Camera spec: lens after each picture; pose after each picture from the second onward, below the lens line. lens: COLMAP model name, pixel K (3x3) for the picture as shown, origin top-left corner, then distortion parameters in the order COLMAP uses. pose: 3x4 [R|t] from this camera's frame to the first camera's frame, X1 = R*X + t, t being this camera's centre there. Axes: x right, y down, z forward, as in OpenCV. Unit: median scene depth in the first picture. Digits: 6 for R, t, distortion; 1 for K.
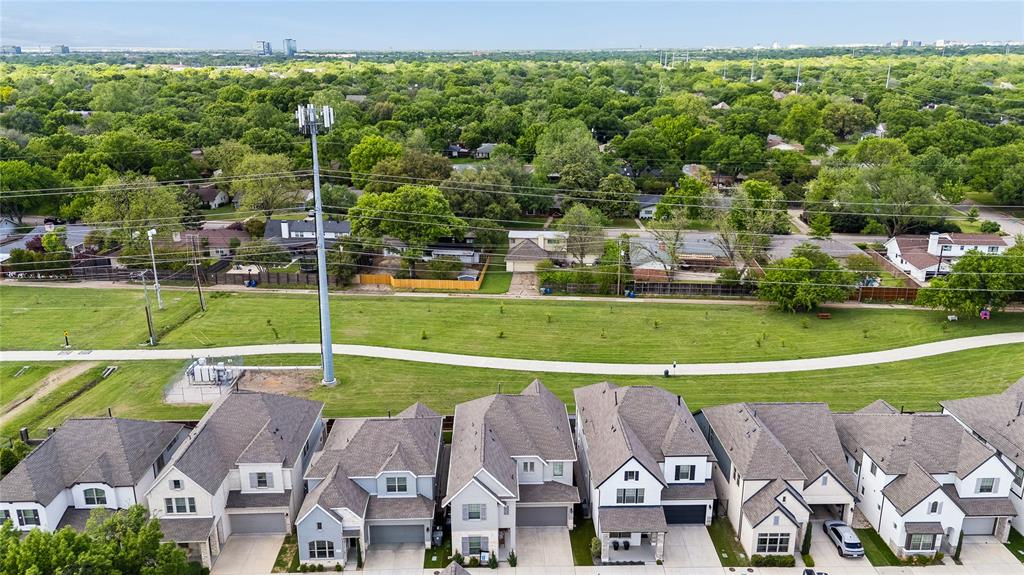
lens RADIAL K [[770.0, 0, 512.0], [0, 770.0, 287.5], [0, 0, 1]] dist [0.031014, -0.001065]
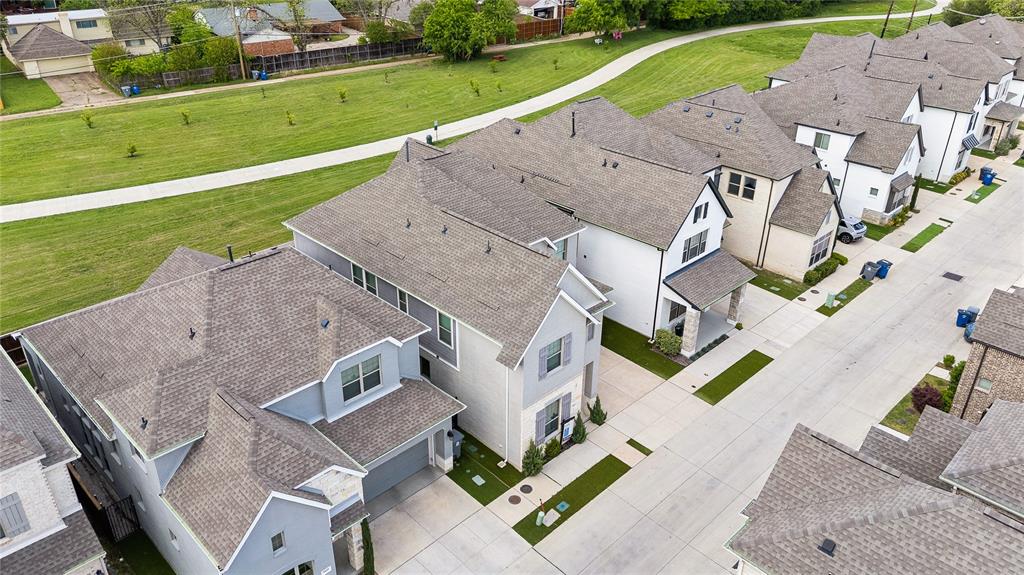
lens RADIAL K [[770.0, 0, 512.0], [0, 770.0, 287.5], [0, 0, 1]] dist [0.031014, -0.001065]
pose [[0.721026, -0.315635, 0.616844, -0.344890], [0.194713, 0.946649, 0.256794, 0.107741], [-0.664988, -0.065047, 0.744016, 0.611361]]
